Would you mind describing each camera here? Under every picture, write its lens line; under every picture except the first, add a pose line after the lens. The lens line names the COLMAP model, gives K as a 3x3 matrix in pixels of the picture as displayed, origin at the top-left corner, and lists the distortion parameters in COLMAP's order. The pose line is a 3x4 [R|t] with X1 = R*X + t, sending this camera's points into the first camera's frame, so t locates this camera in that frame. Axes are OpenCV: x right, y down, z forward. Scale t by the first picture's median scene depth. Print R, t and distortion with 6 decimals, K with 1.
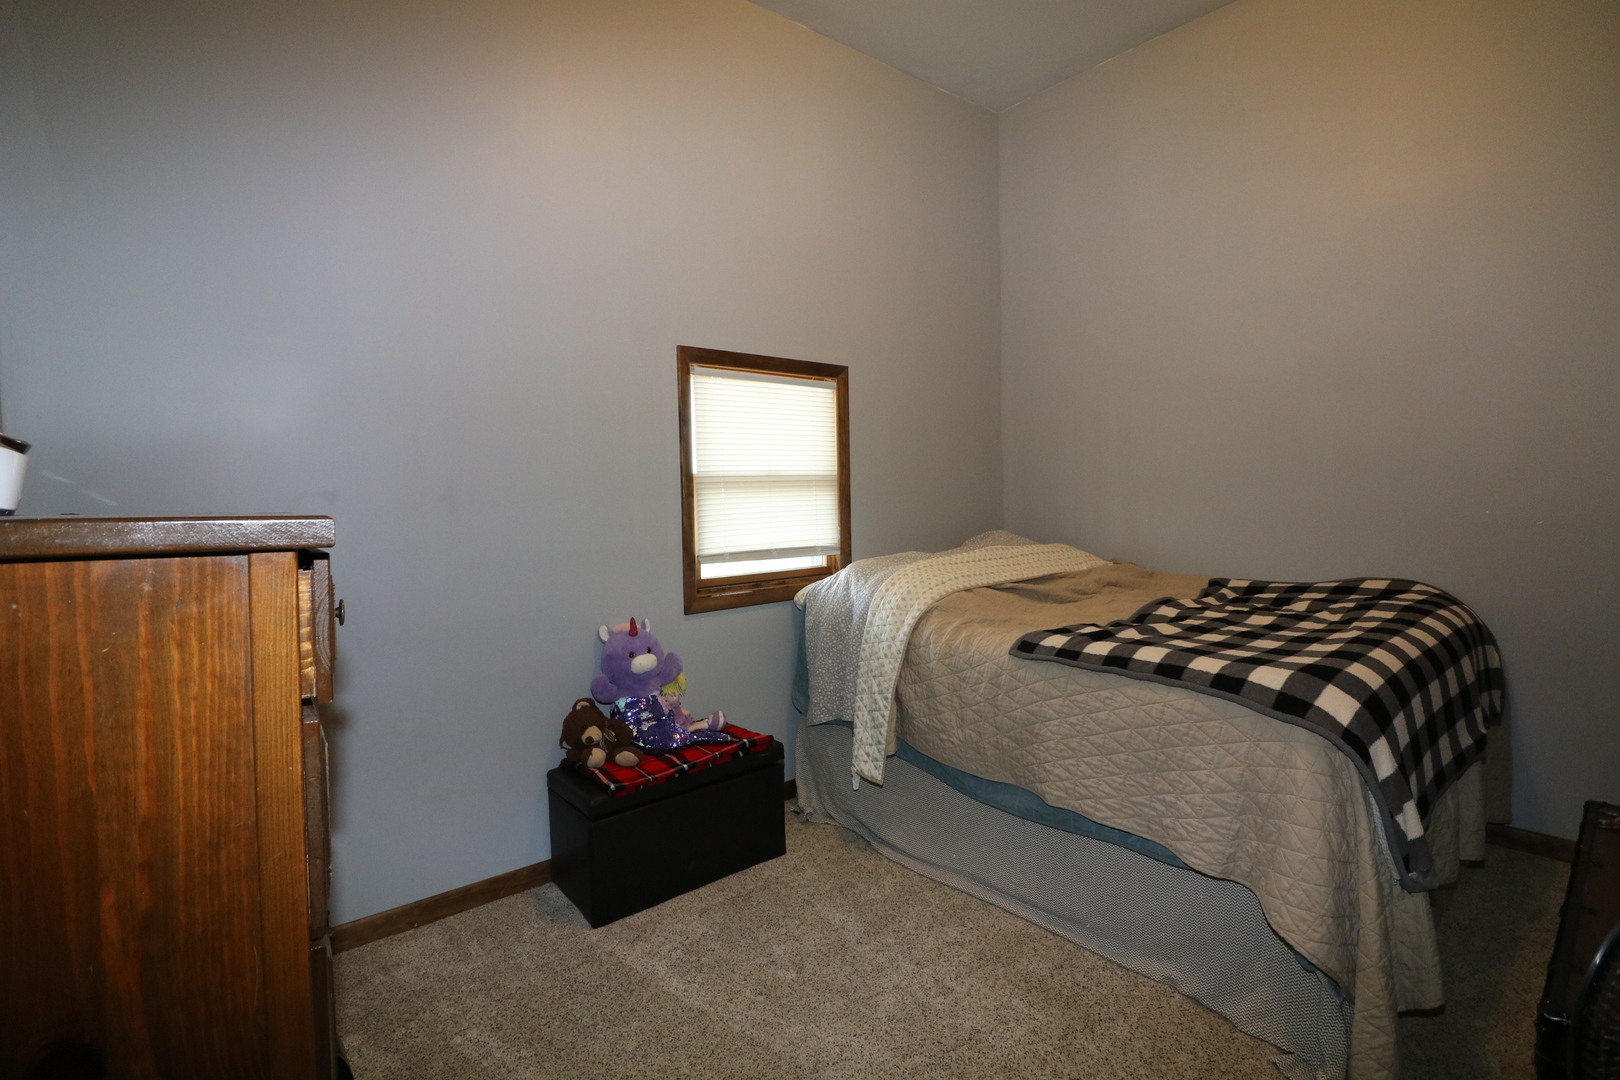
lens RADIAL K [[749.9, 0, 804.2], [0, 749.9, 515.0], [0, 0, 1]] dist [-0.020780, -0.000187]
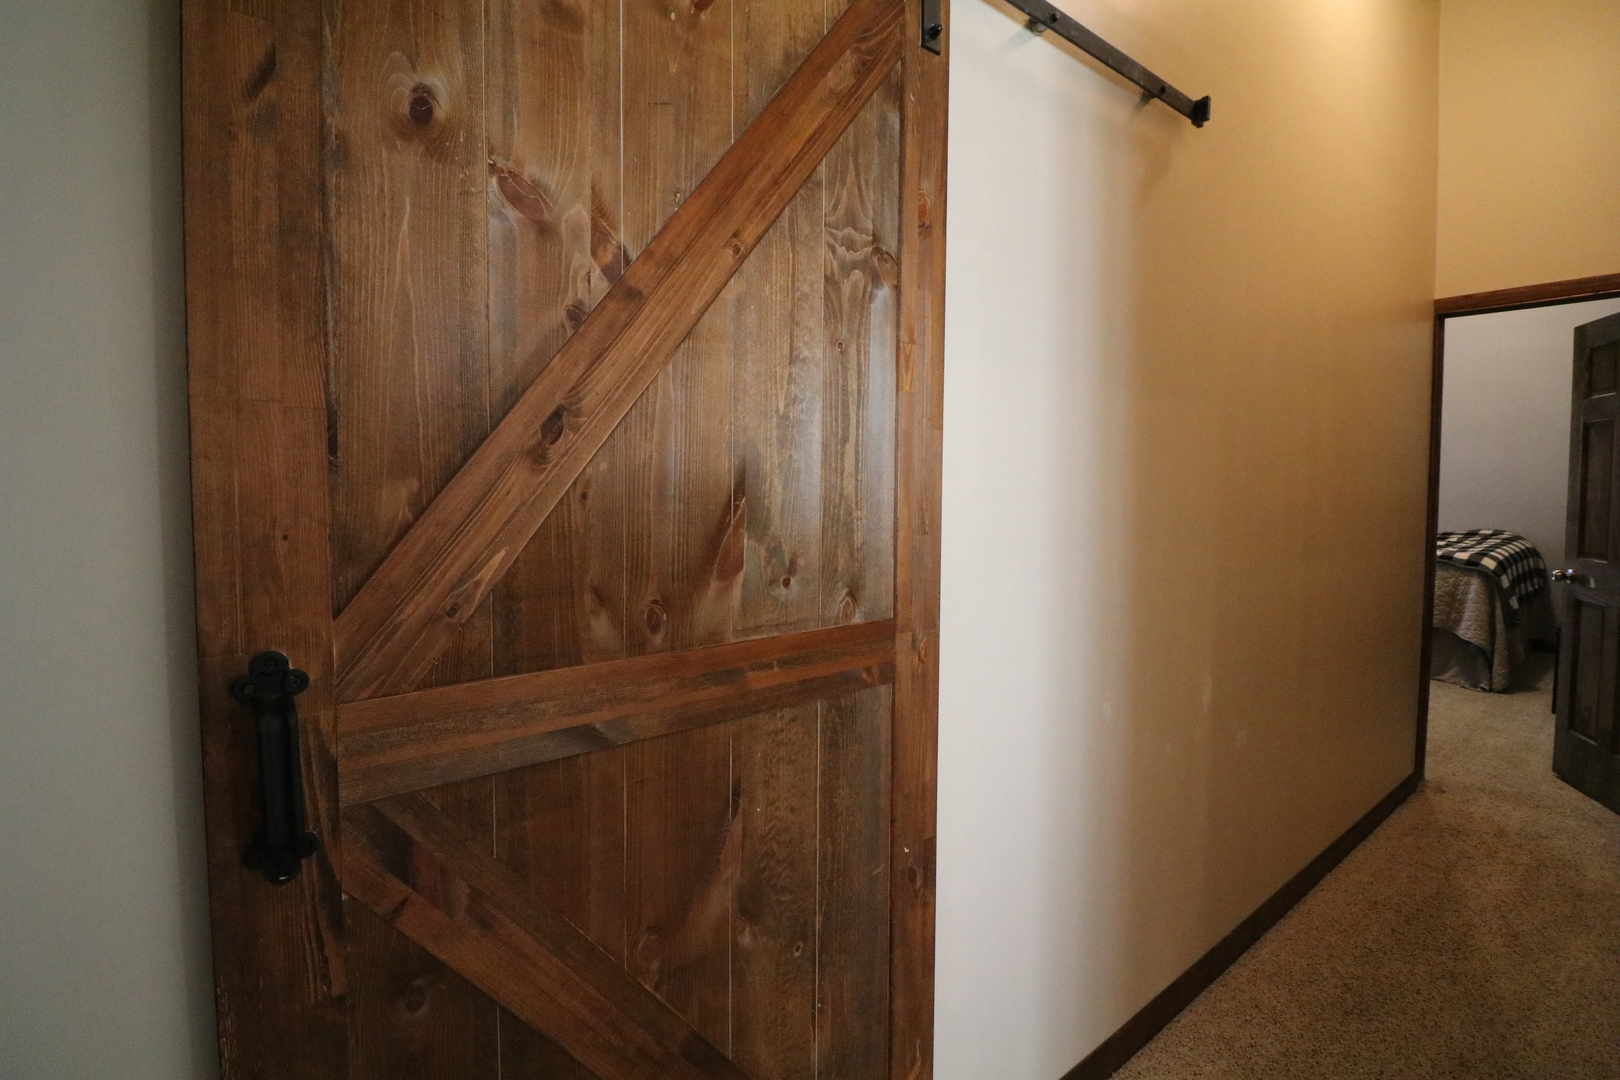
lens RADIAL K [[749.9, 0, 804.2], [0, 749.9, 515.0], [0, 0, 1]] dist [-0.020780, -0.000187]
pose [[0.999403, 0.025790, -0.022980, -1.770391], [-0.025076, 0.999210, 0.030843, 0.044827], [0.023757, -0.030249, 0.999260, -1.804704]]
